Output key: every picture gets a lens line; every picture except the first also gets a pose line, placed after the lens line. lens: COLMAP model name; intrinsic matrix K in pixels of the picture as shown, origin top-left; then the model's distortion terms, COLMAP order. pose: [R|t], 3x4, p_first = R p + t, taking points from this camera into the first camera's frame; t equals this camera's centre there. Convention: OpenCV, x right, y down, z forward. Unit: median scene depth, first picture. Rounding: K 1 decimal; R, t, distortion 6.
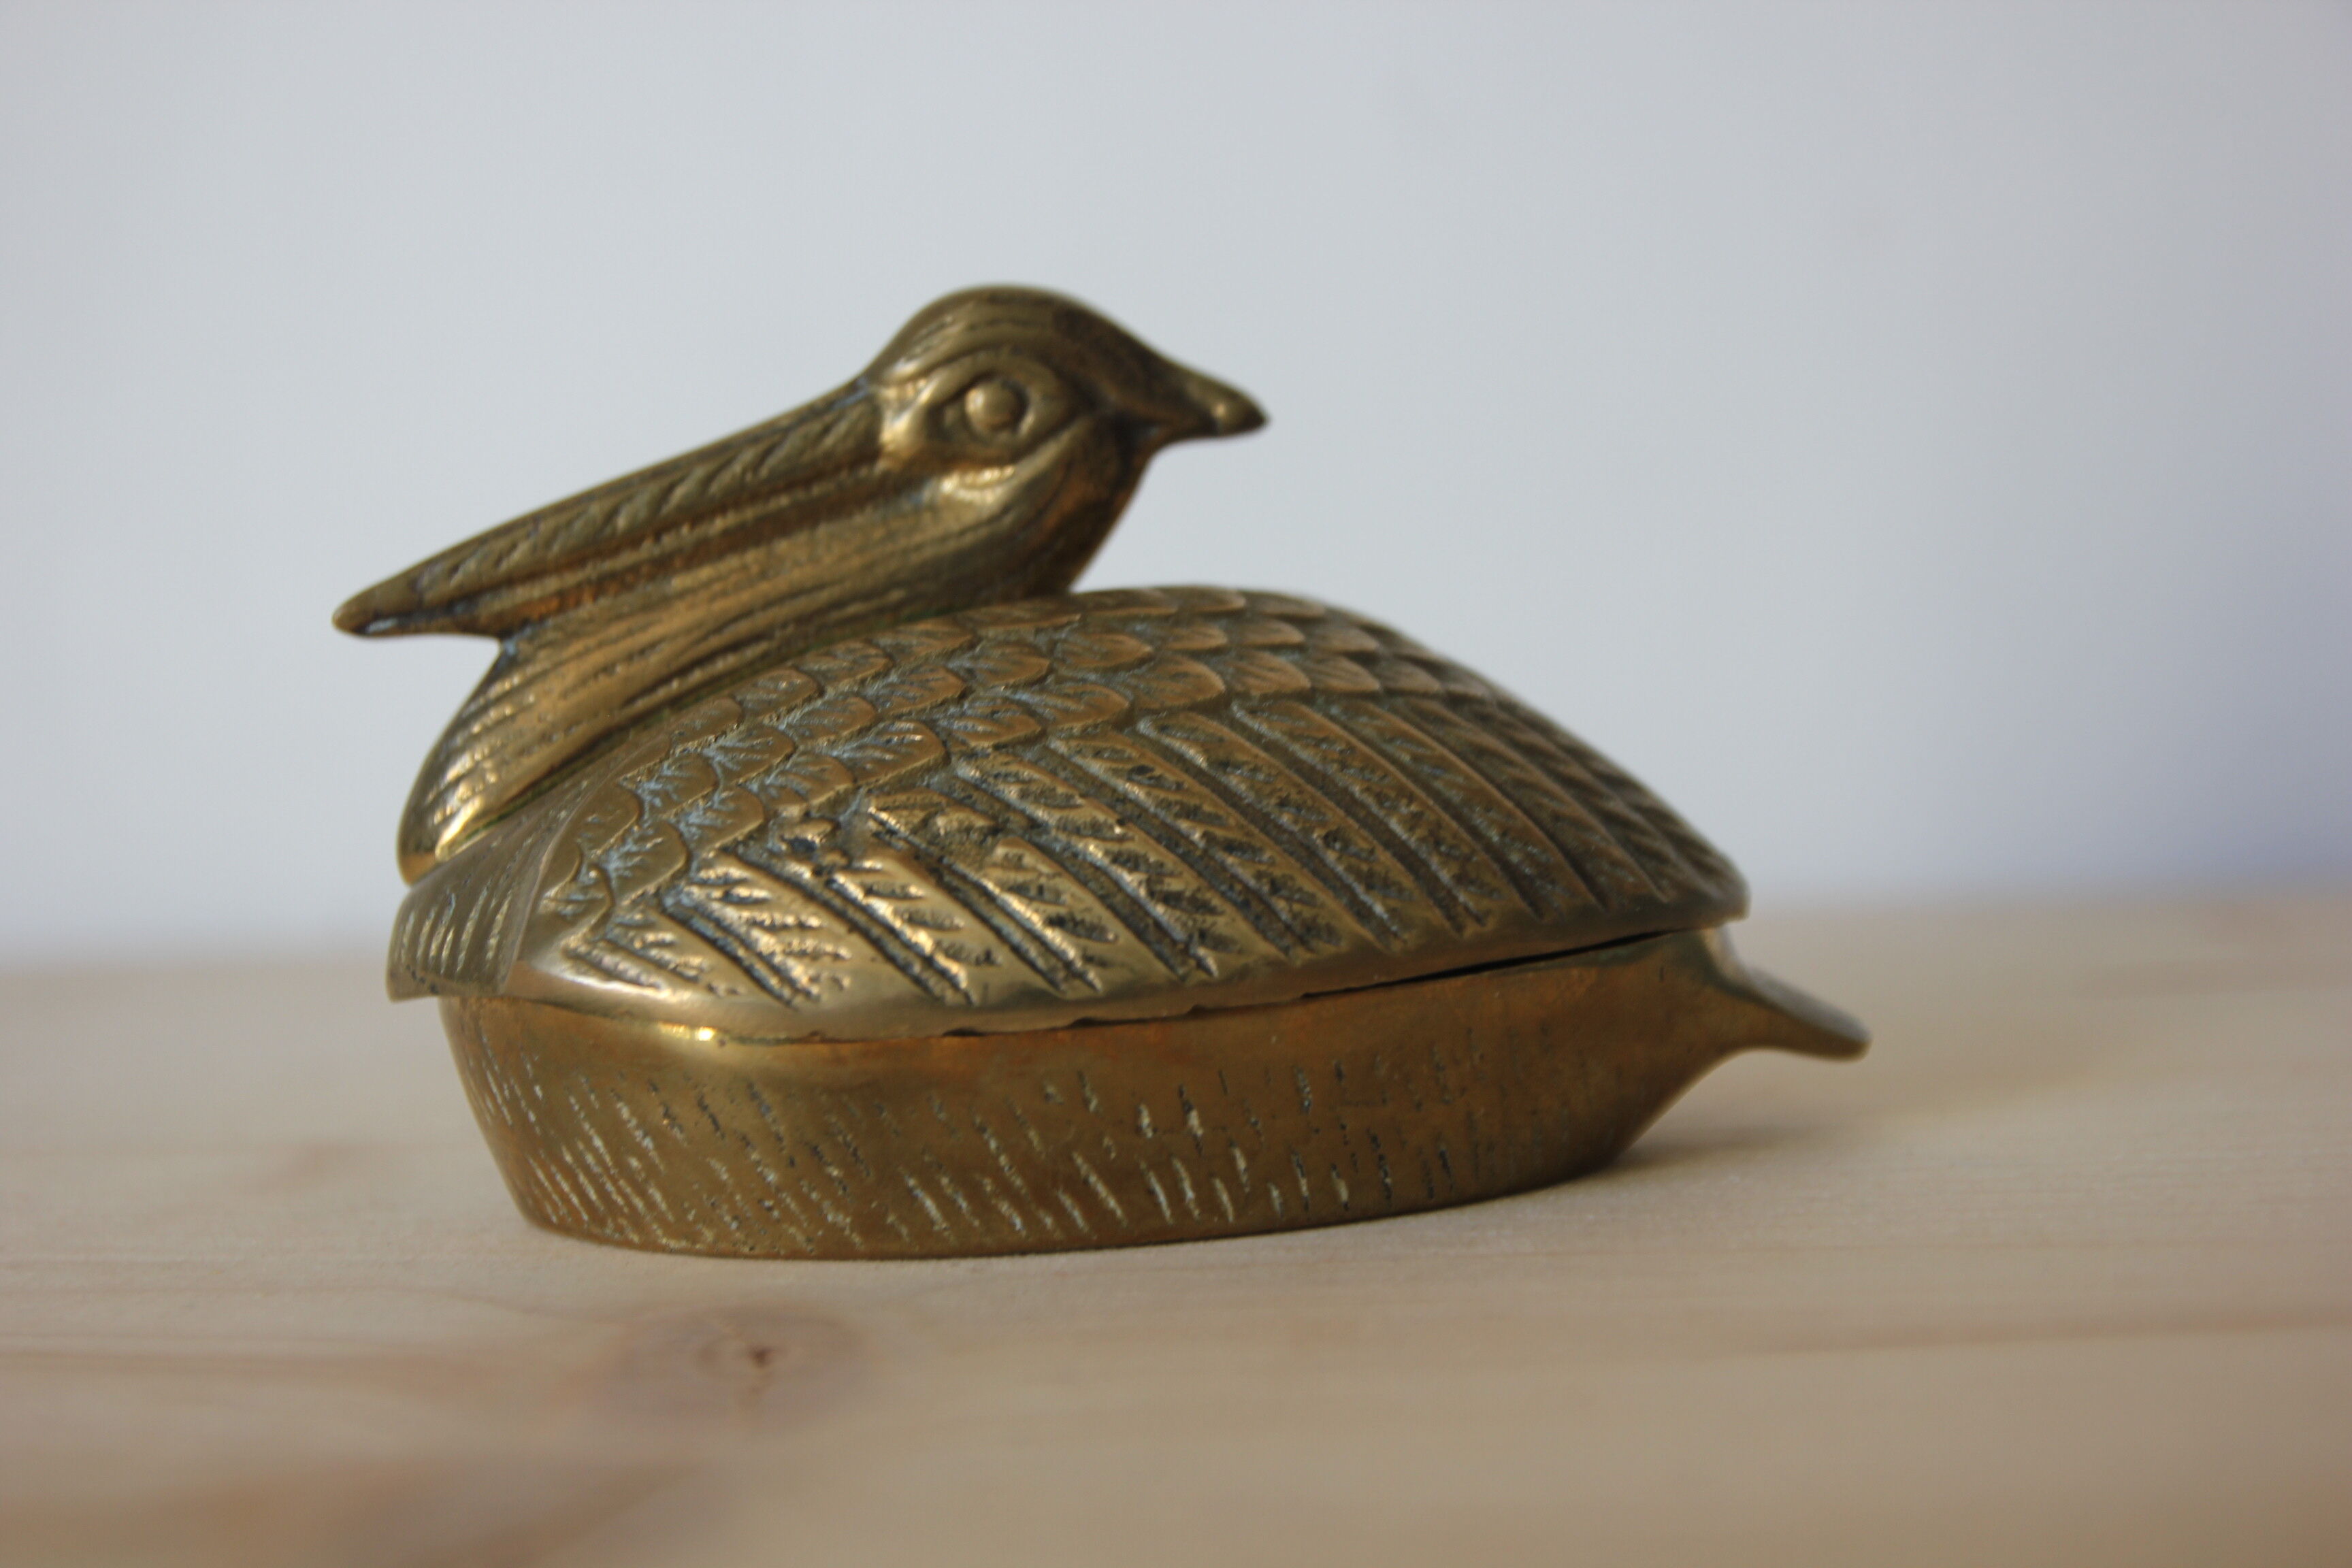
lens RADIAL K [[2171.9, 0, 1163.7], [0, 2171.9, 787.8], [0, 0, 1]] dist [-0.023036, -0.000298]
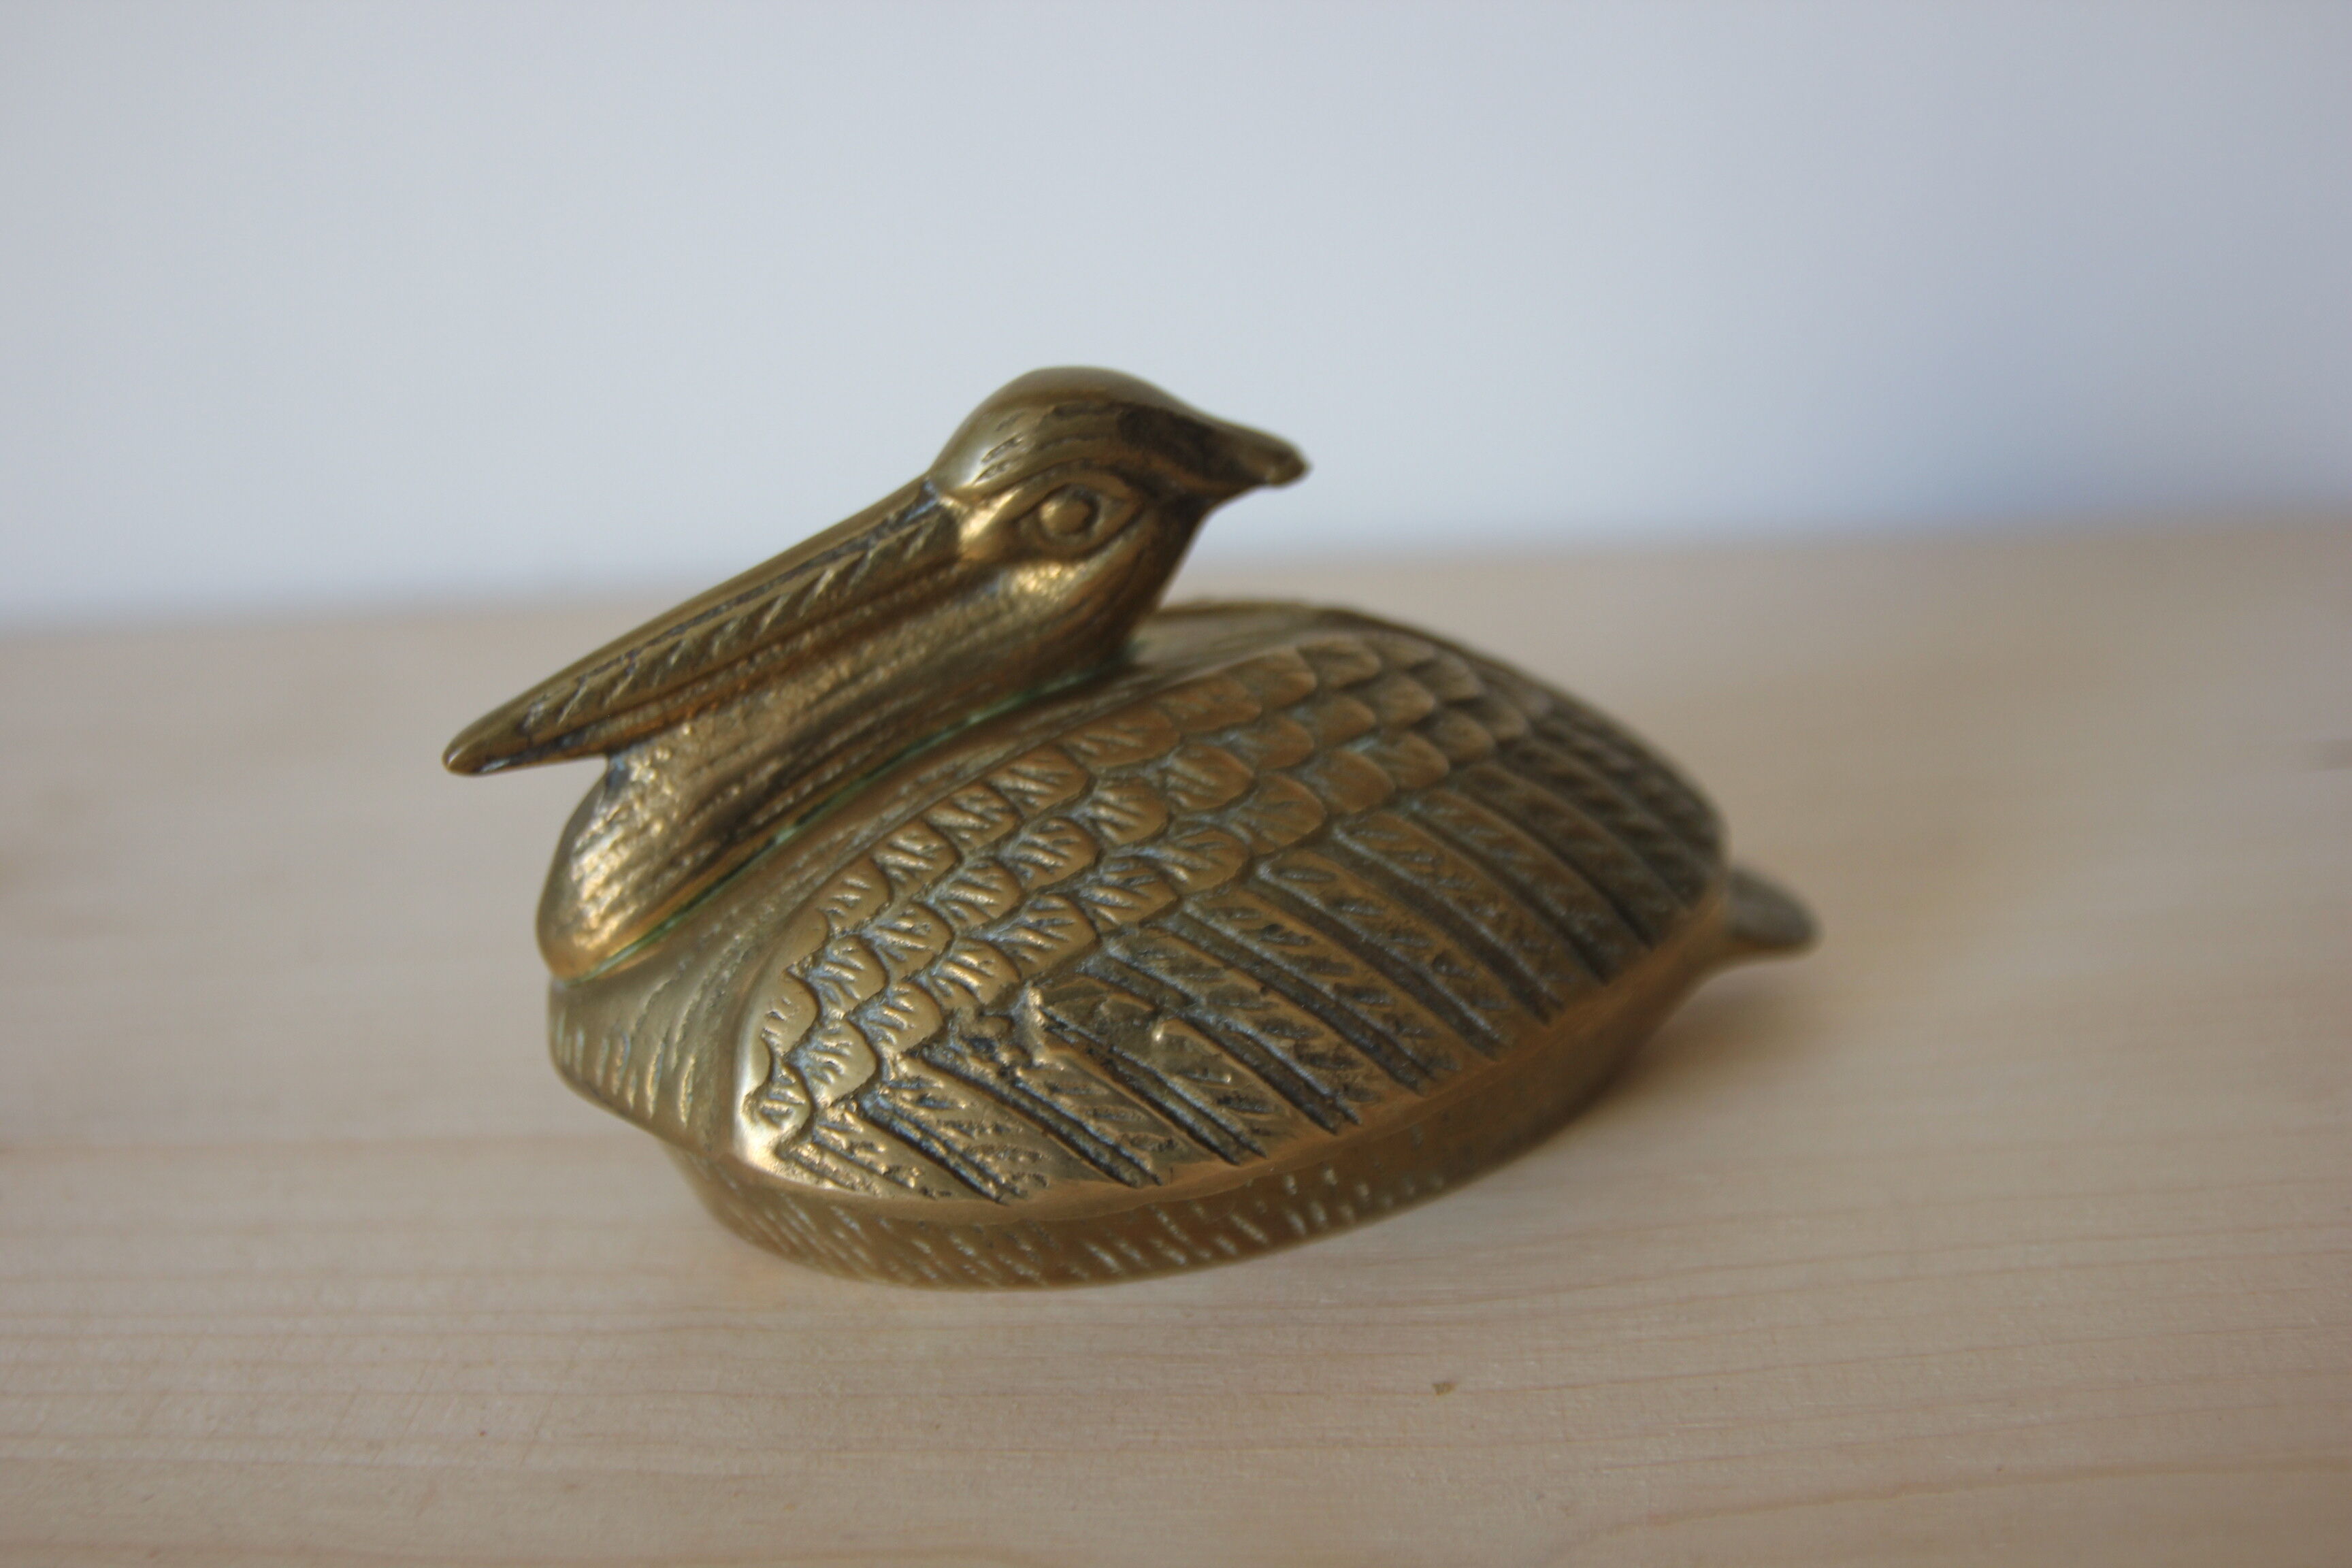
lens RADIAL K [[1878.4, 0, 1135.8], [0, 1878.4, 794.9], [0, 0, 1]] dist [-0.026280, 0.008372]
pose [[0.991852, -0.094596, 0.085329, -0.149951], [0.061667, 0.942607, 0.328160, -0.380153], [-0.111475, -0.320224, 0.940760, 0.126413]]
